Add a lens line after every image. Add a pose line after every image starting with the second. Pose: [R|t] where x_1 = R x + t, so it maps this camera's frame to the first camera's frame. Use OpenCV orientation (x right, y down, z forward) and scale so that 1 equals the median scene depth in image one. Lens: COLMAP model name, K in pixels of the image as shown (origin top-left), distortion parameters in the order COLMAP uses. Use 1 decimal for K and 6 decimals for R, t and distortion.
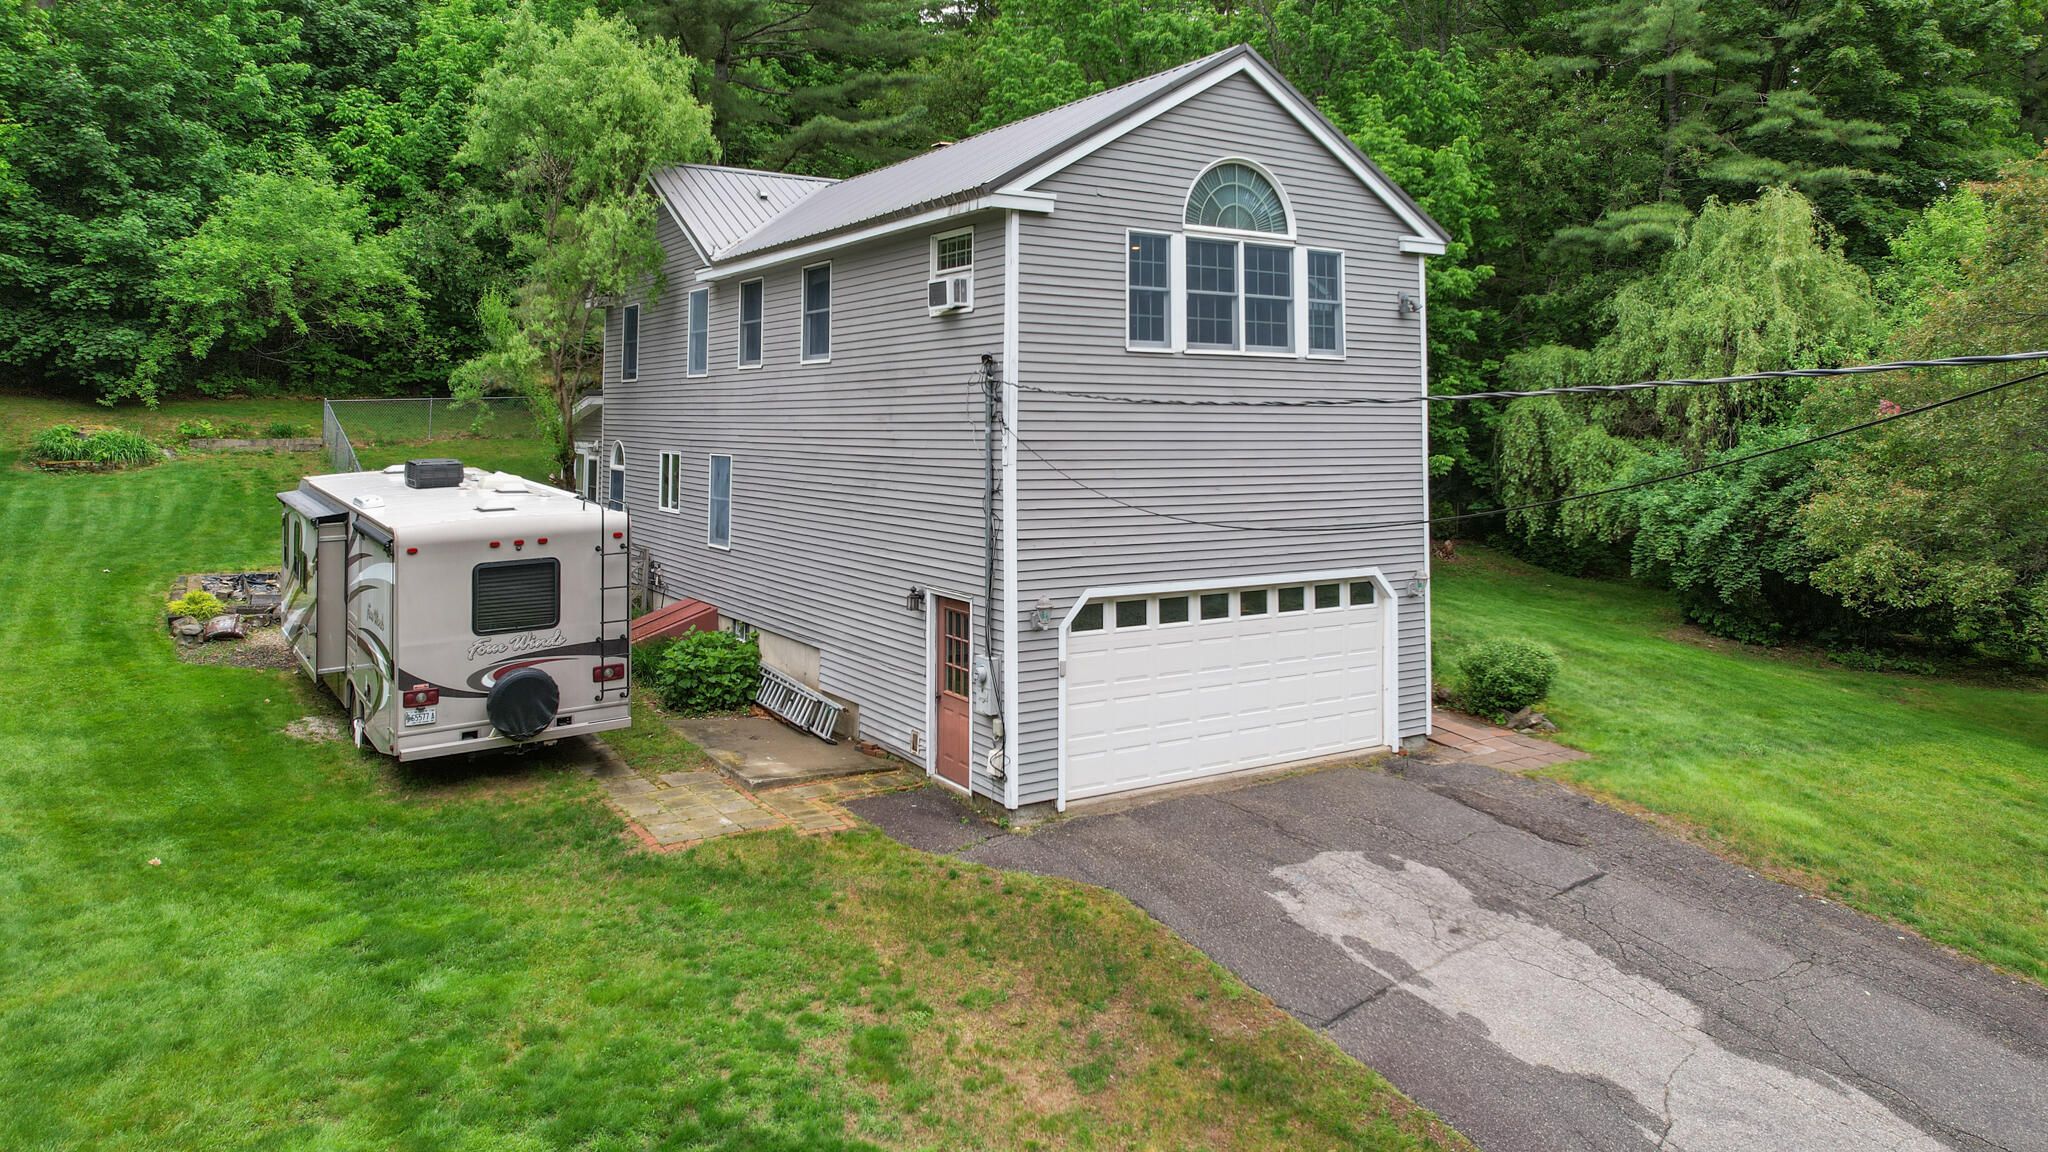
lens RADIAL K [[1347.7, 0, 1024.1], [0, 1347.7, 339.5], [0, 0, 1]] dist [-0.022811, -0.000012]
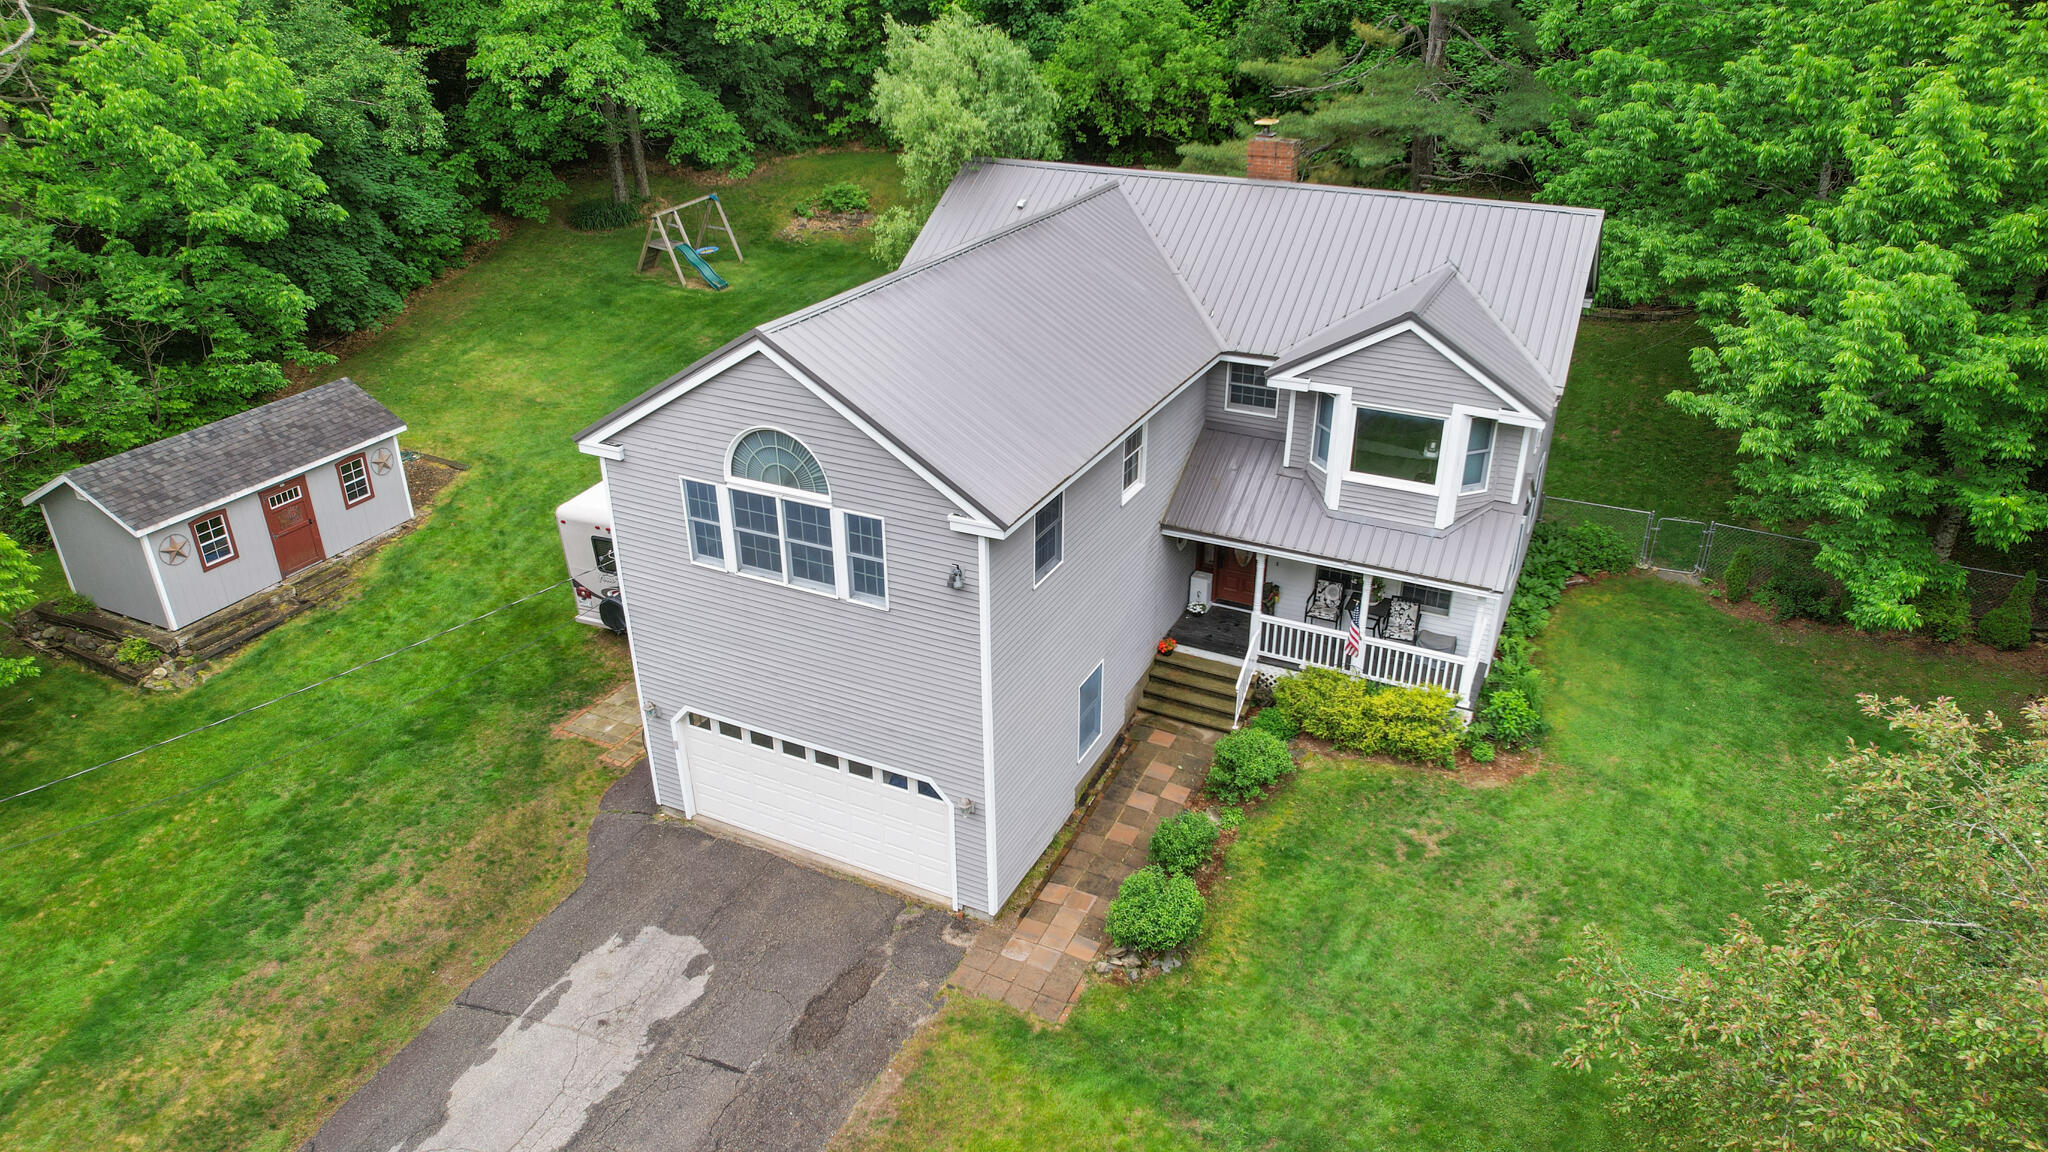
lens RADIAL K [[1309.1, 0, 1024.0], [0, 1309.1, 576.0], [0, 0, 1]] dist [-0.046957, -0.000307]
pose [[0.525600, 0.380629, -0.760833, 1.166789], [0.058453, 0.876056, 0.478654, -0.545434], [0.848721, -0.296053, 0.438206, 0.688049]]
